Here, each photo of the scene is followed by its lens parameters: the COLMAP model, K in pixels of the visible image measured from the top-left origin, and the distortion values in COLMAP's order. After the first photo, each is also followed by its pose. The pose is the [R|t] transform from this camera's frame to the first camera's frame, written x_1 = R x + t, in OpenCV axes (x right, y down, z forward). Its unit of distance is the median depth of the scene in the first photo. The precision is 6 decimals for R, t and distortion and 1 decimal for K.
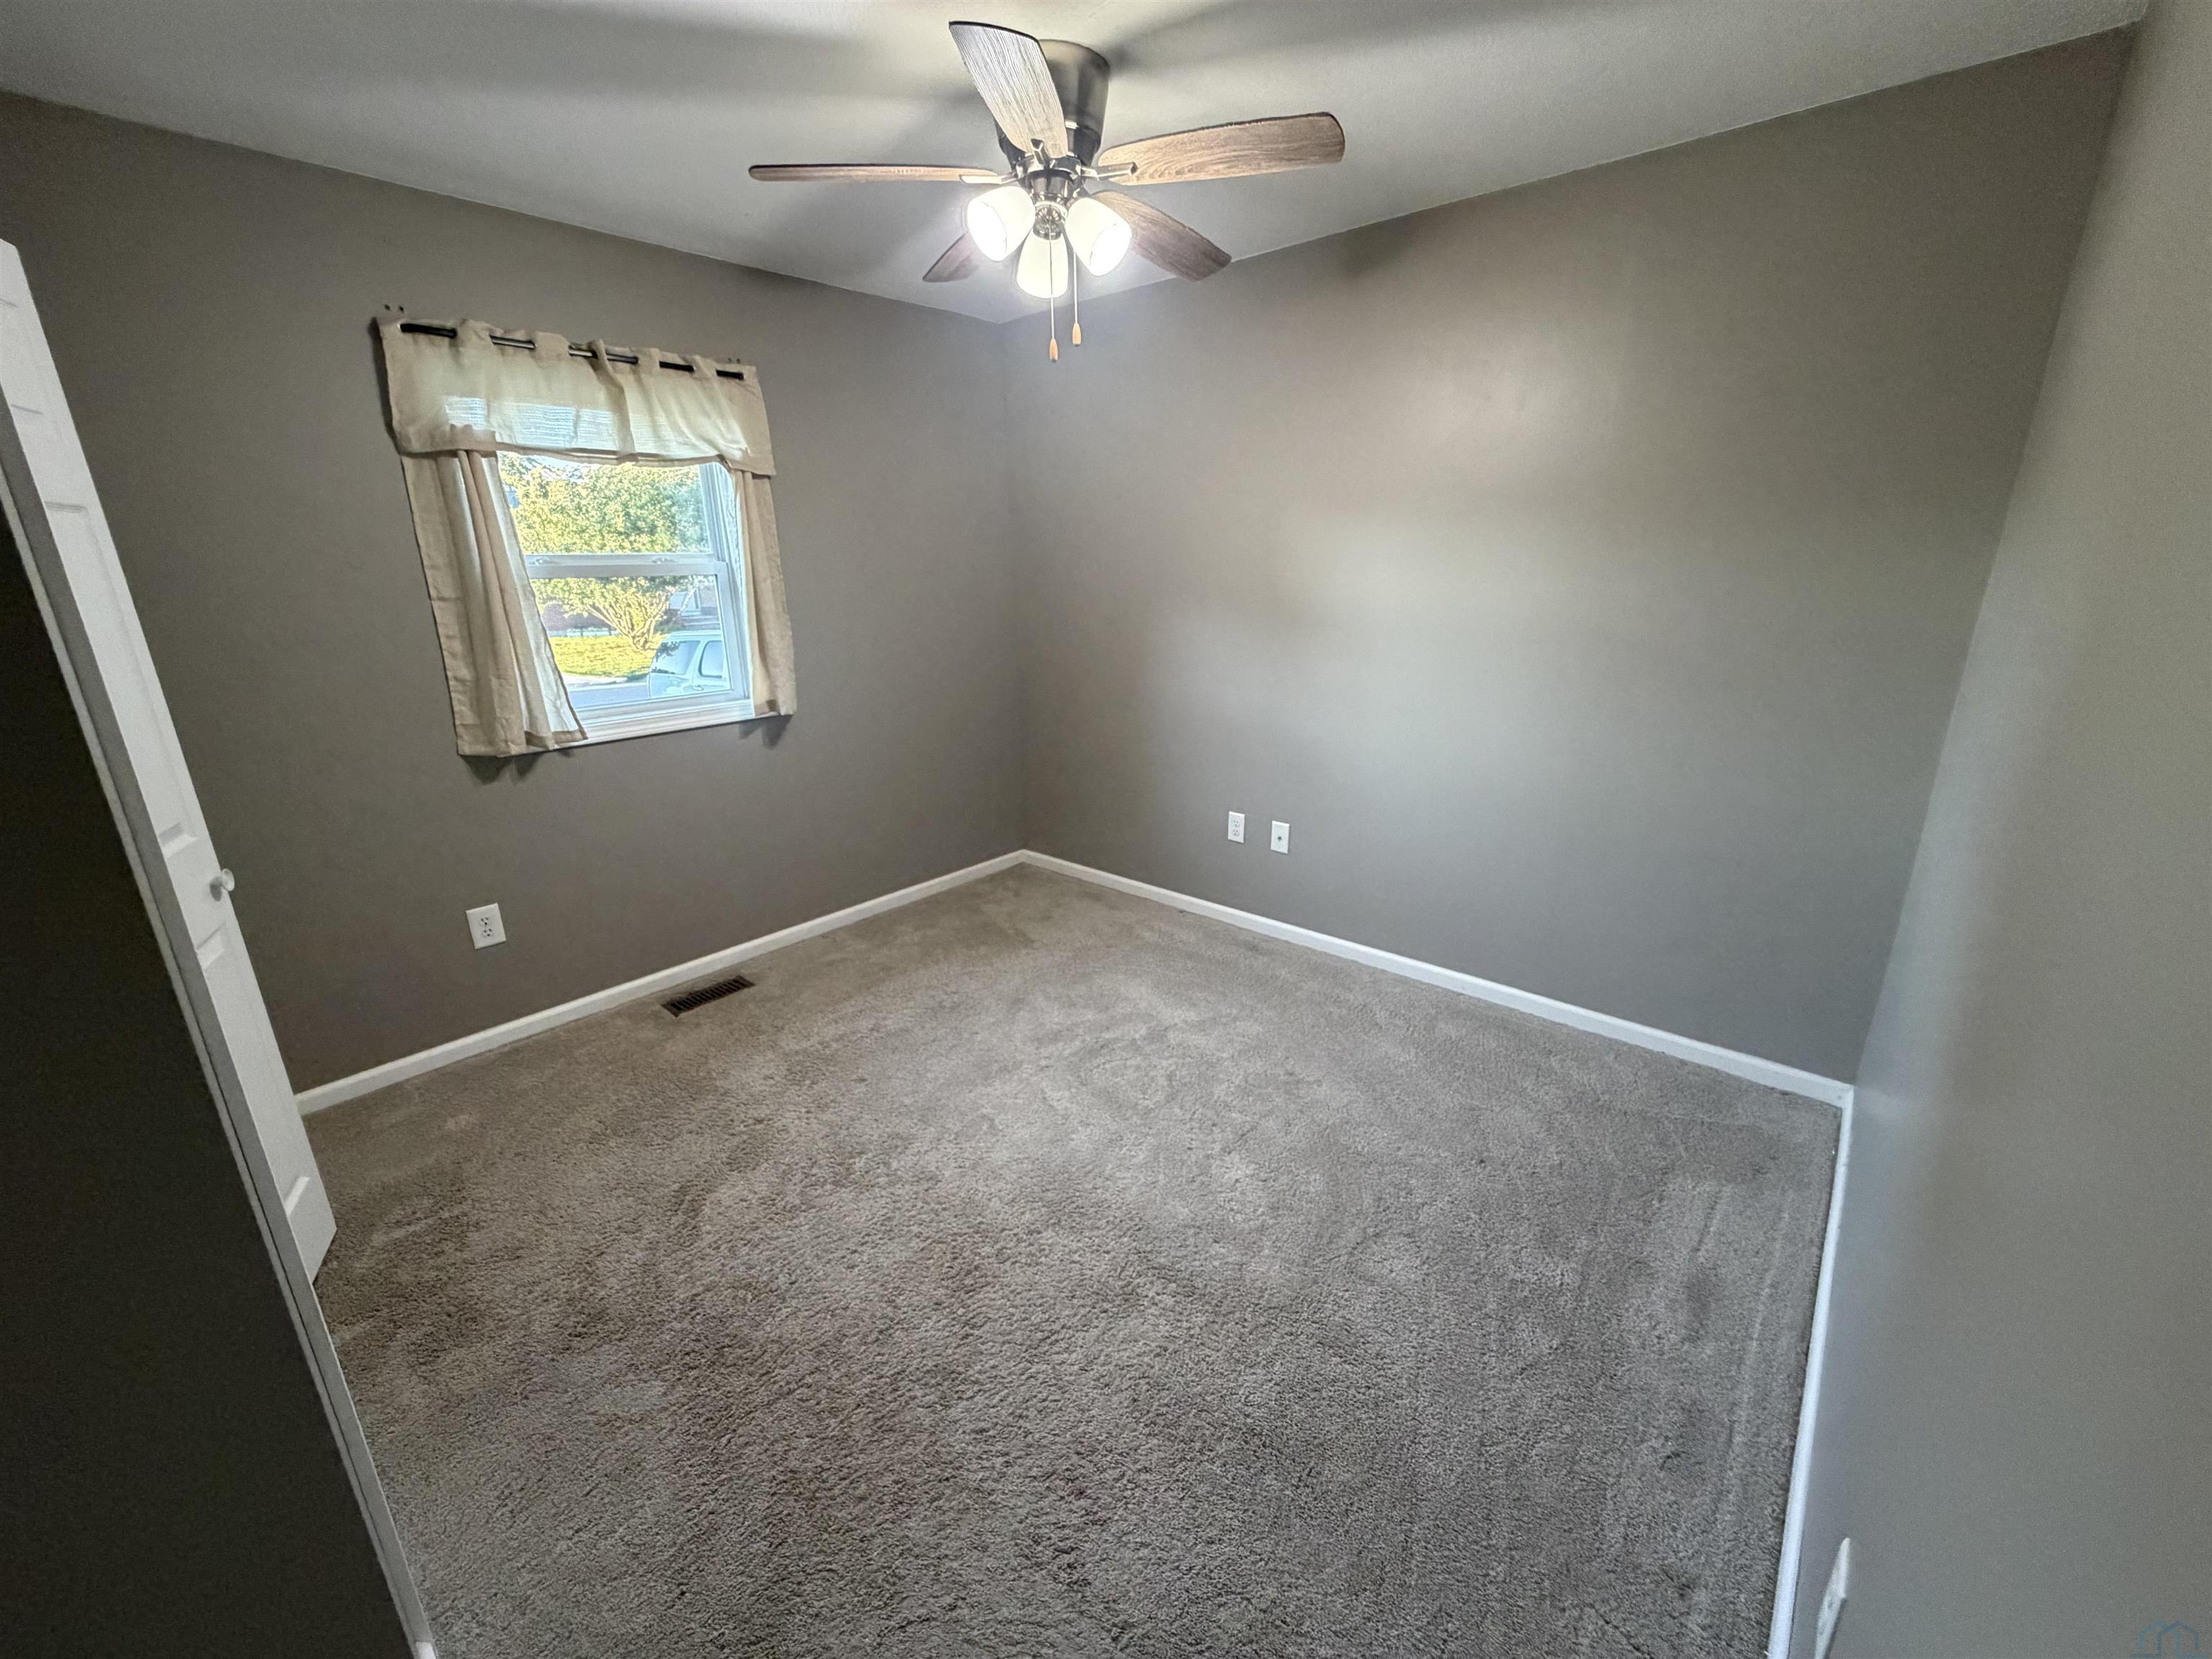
lens RADIAL K [[885.4, 0, 1090.2], [0, 885.4, 832.3], [0, 0, 1]] dist [0.003915, 0.000526]
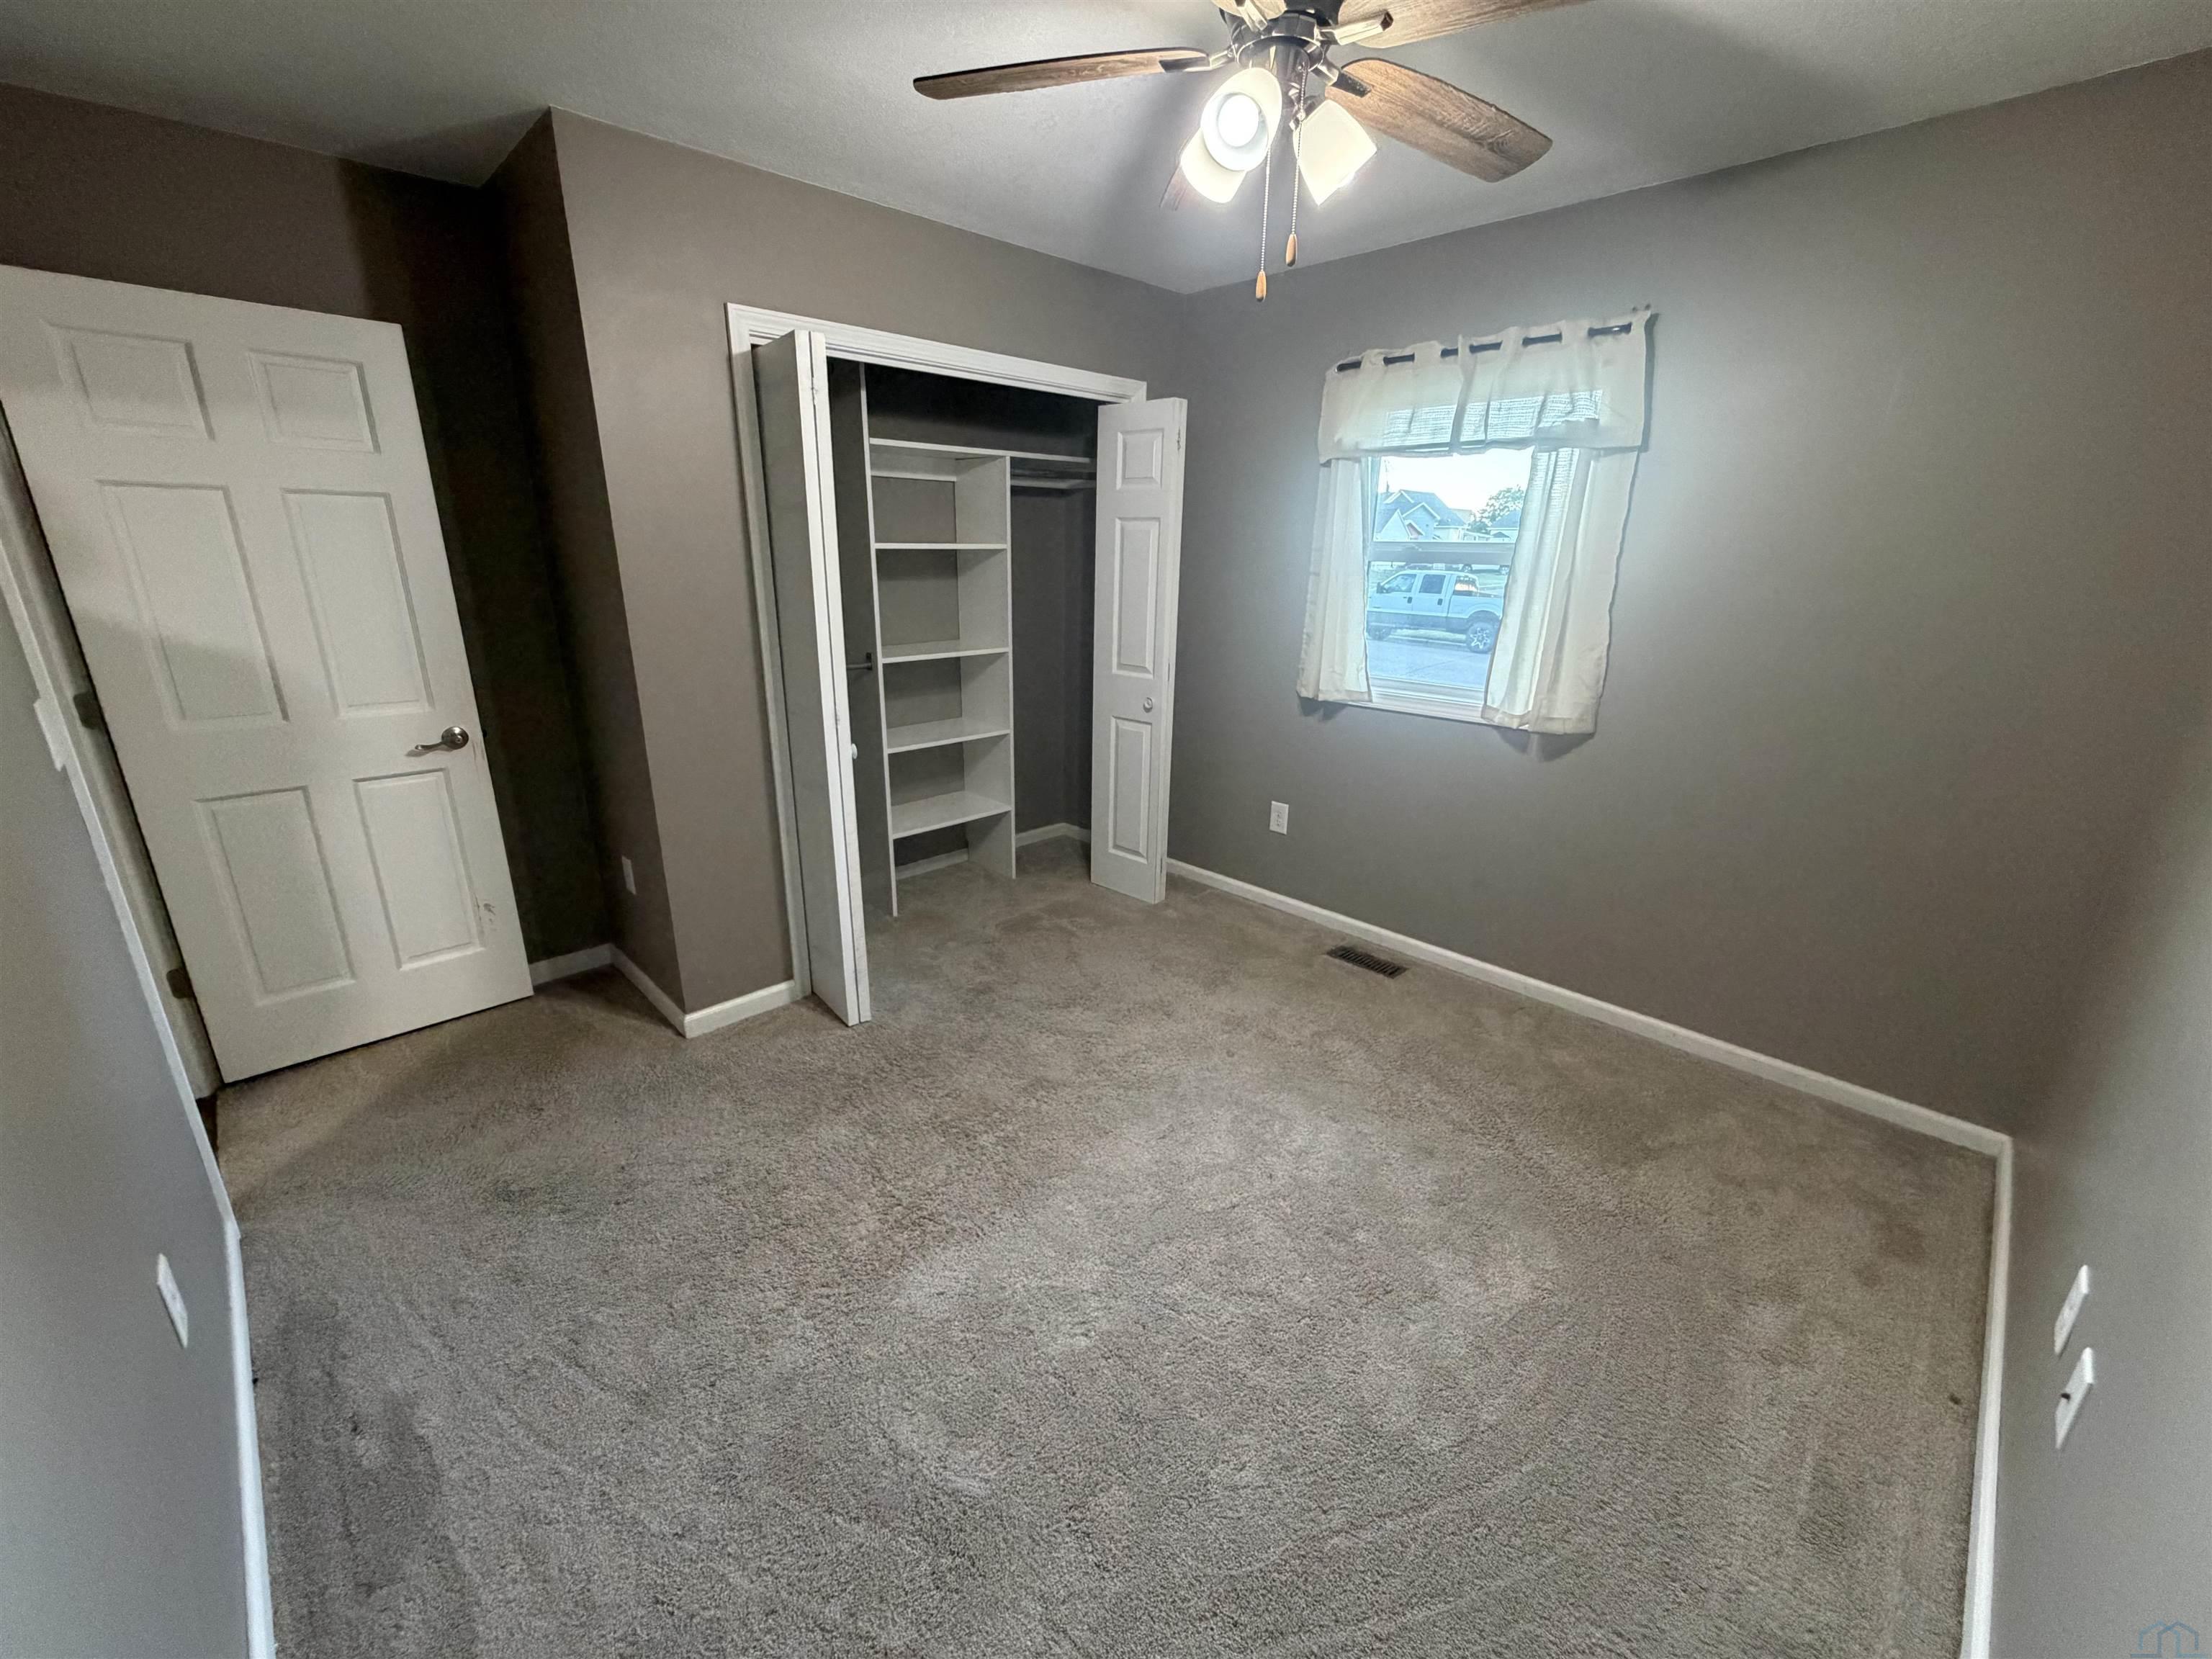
lens RADIAL K [[885.4, 0, 1097.3], [0, 885.4, 830.8], [0, 0, 1]] dist [0.003915, 0.000526]
pose [[-0.067030, 0.320675, -0.944815, 0.536967], [-0.305239, 0.894952, 0.325406, -0.201133], [0.949914, 0.310207, 0.037894, 0.610014]]
